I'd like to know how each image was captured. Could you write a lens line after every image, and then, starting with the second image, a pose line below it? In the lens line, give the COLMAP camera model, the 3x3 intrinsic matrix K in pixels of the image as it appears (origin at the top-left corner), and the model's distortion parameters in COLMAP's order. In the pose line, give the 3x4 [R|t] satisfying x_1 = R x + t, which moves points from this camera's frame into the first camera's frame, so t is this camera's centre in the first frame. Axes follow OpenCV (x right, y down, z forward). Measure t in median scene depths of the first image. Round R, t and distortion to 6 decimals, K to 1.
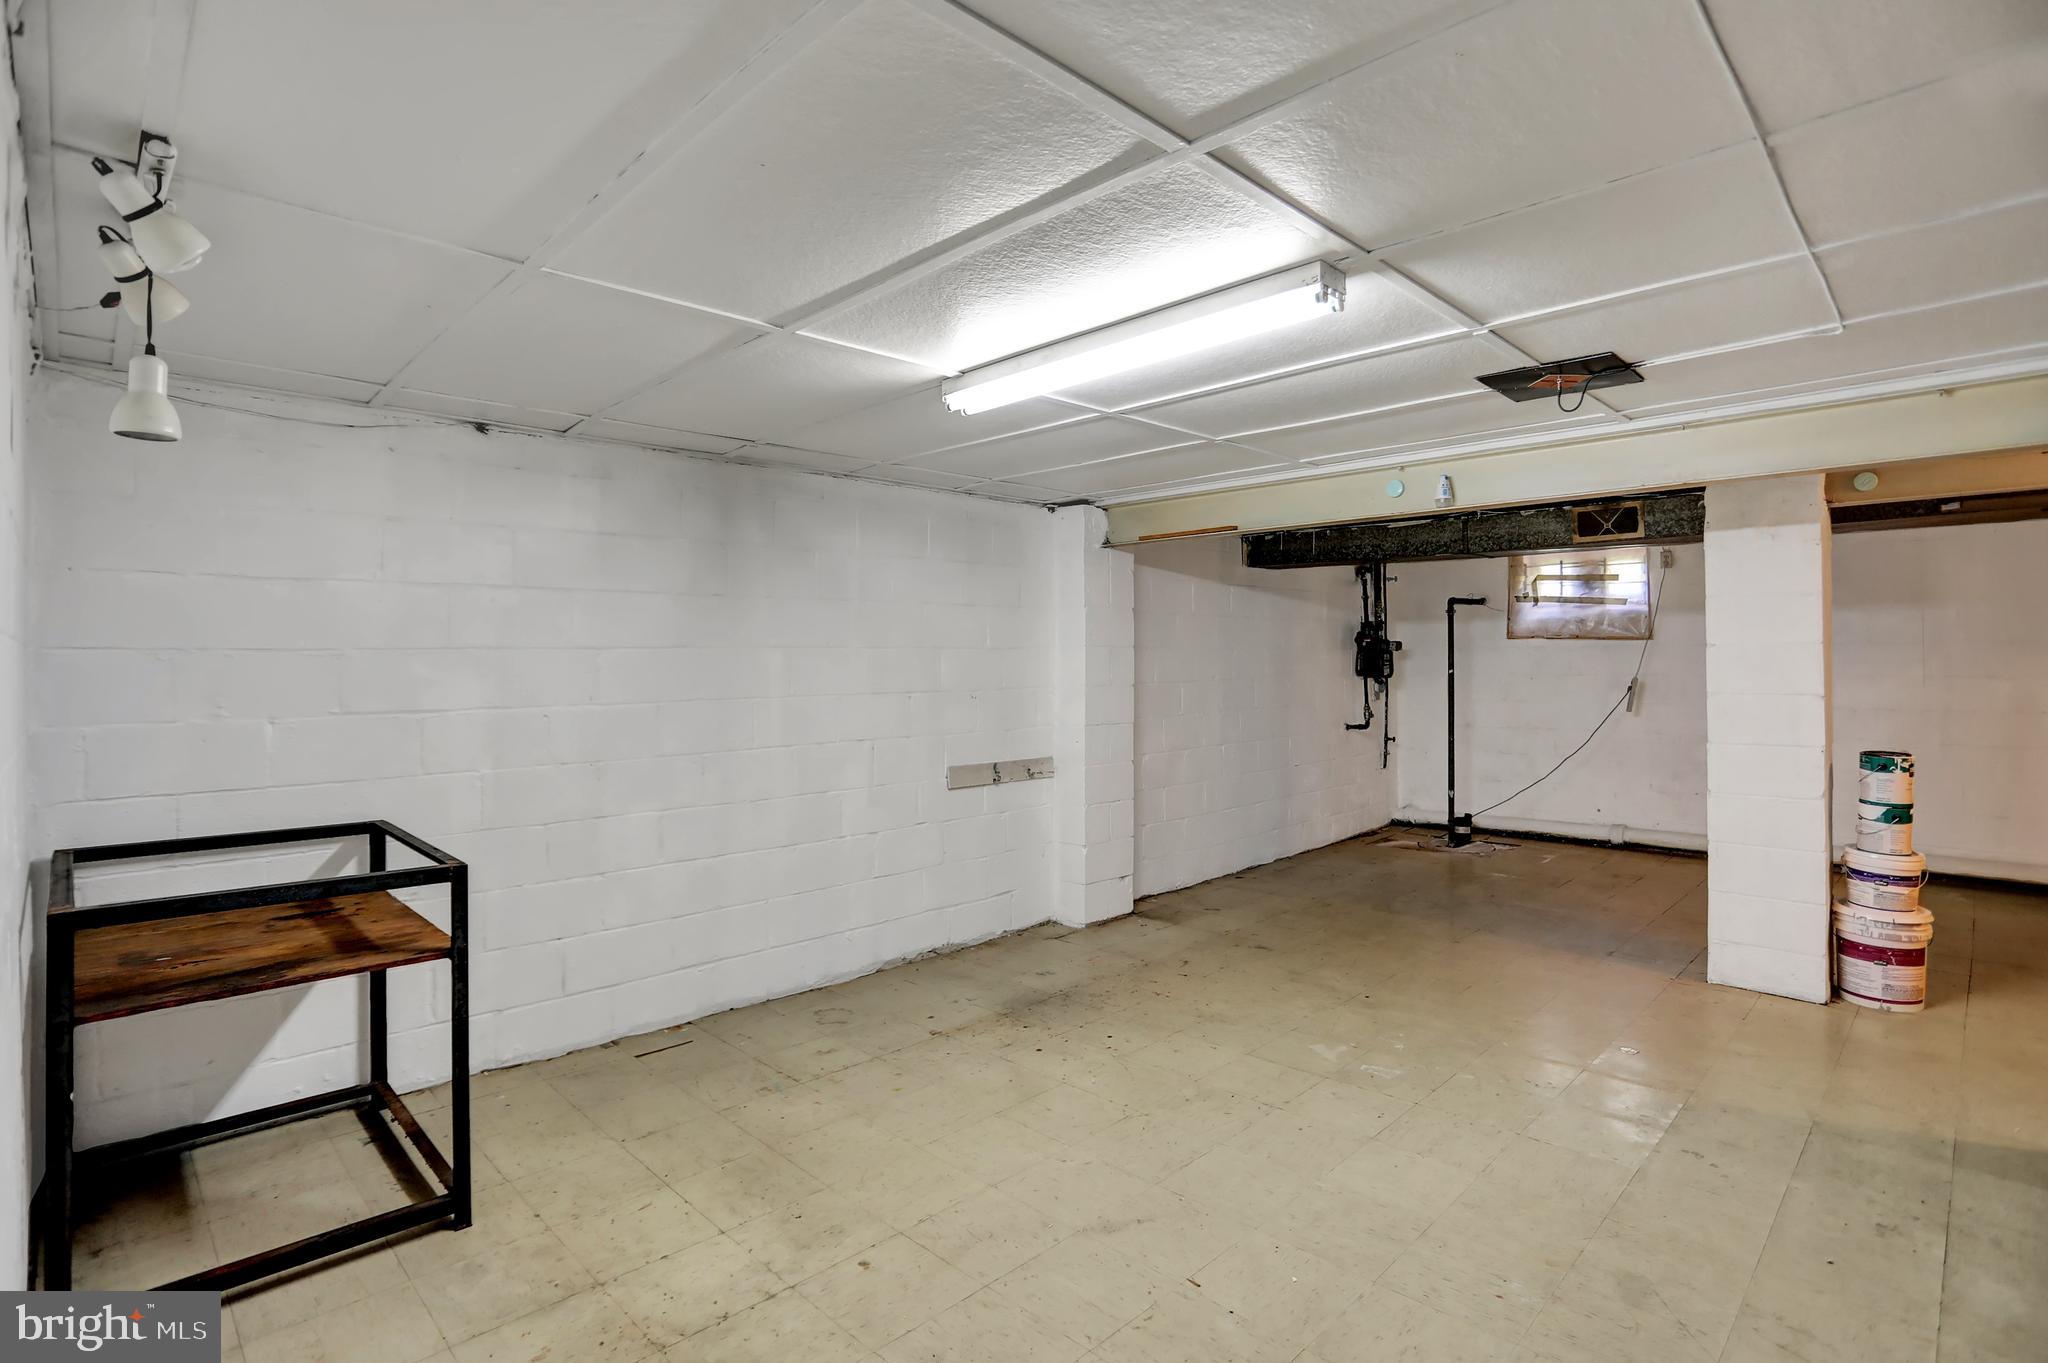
lens RADIAL K [[985.5, 0, 1023.2], [0, 985.5, 666.8], [0, 0, 1]] dist [-0.038631, 0.000008]
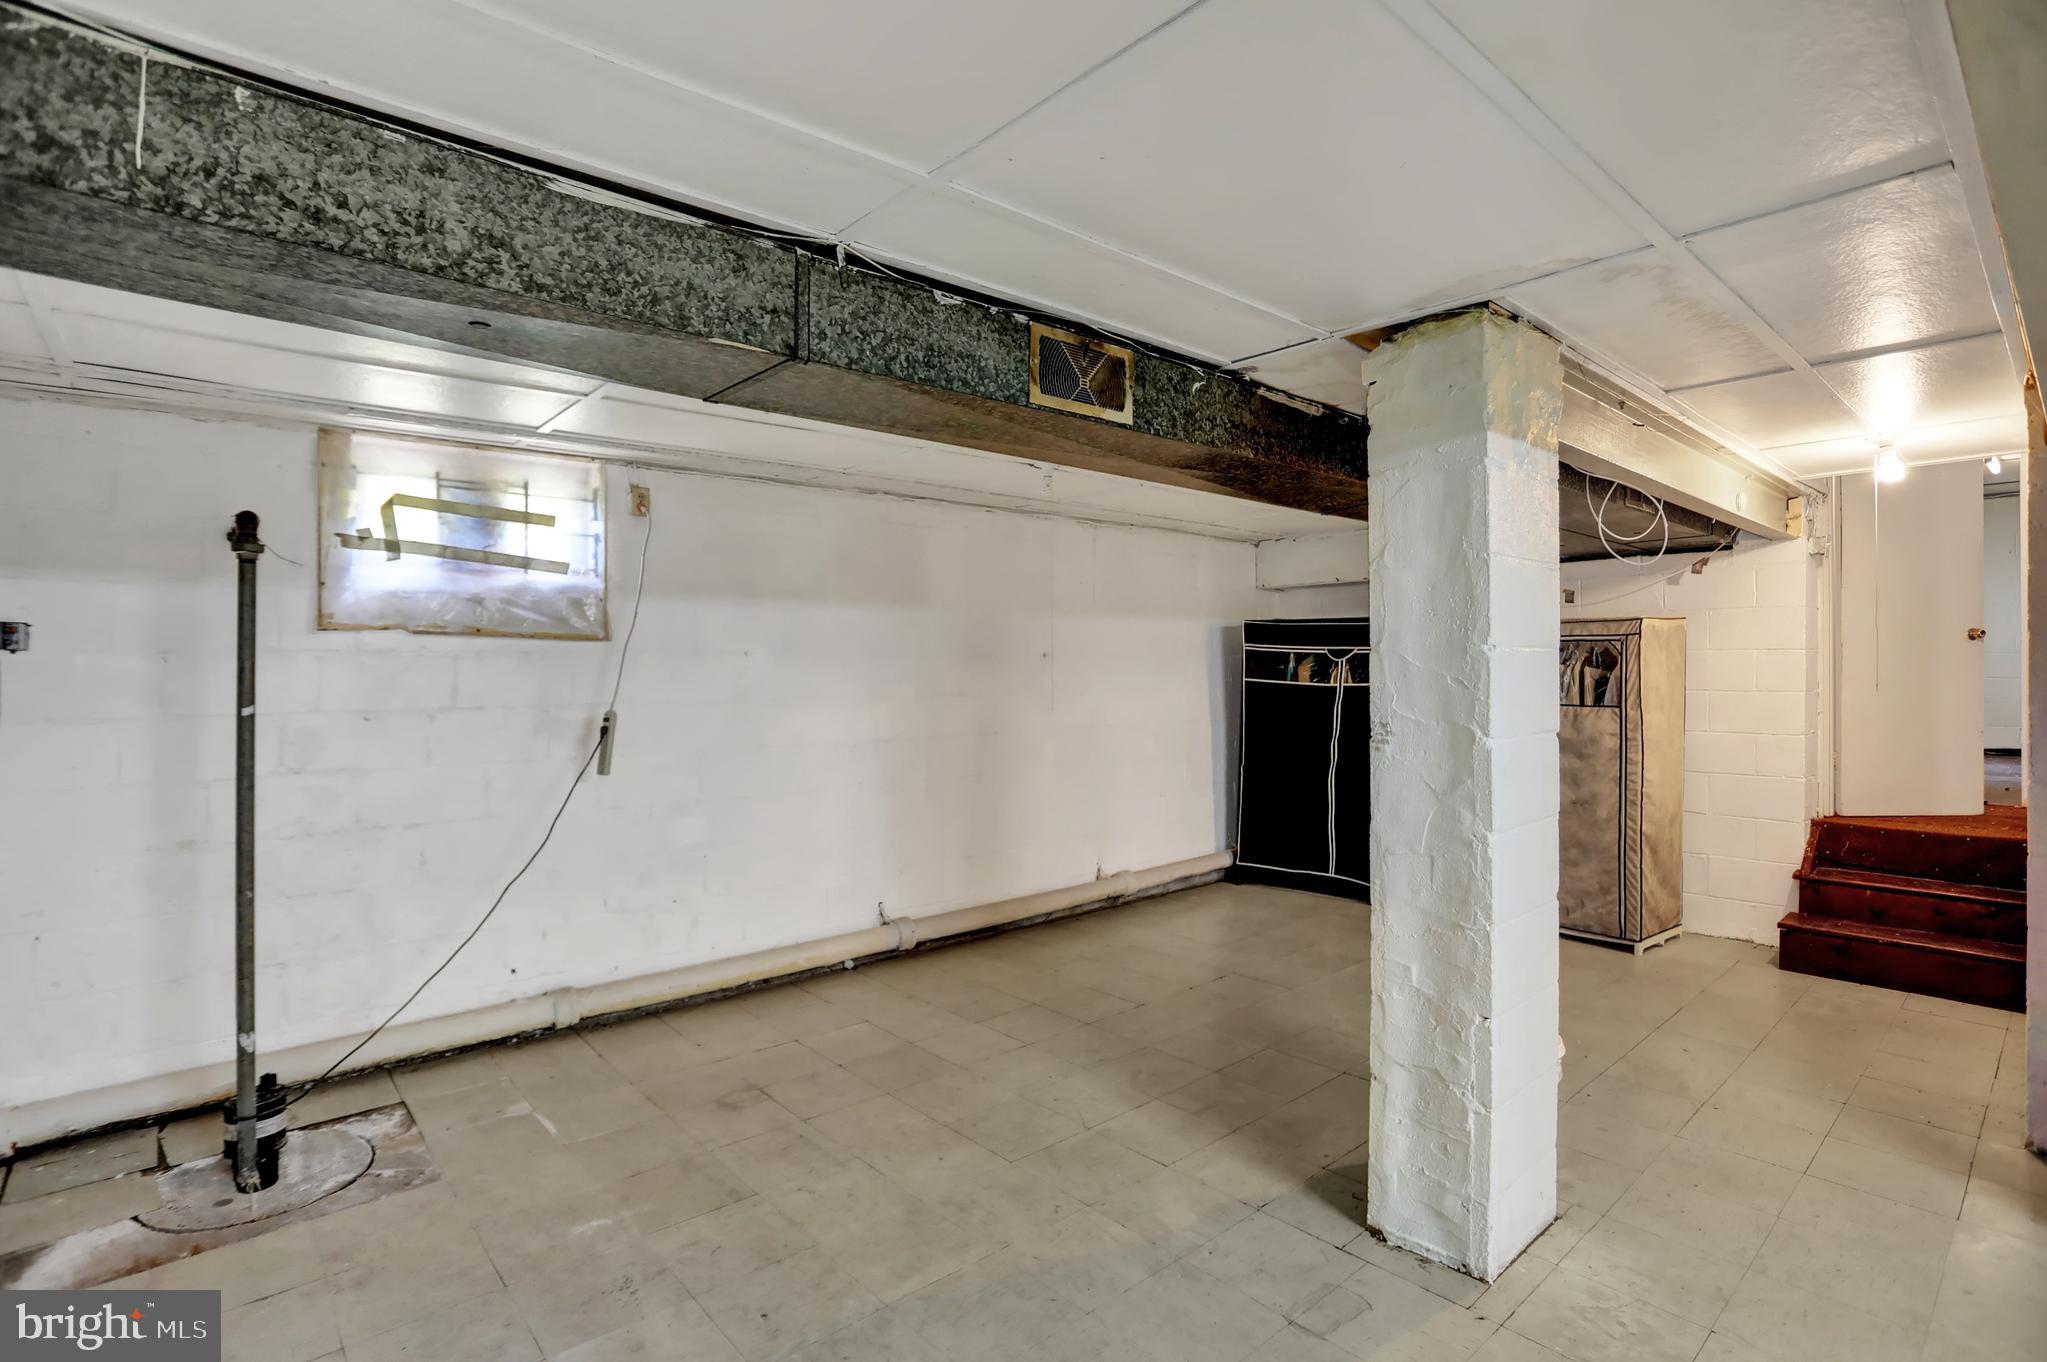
lens RADIAL K [[985.0, 0, 1022.3], [0, 985.0, 675.3], [0, 0, 1]] dist [-0.038631, 0.000008]
pose [[0.044509, -0.002880, 0.999005, 0.094606], [0.015903, 0.999871, 0.002174, -0.005419], [-0.998882, 0.015790, 0.044549, 0.725157]]
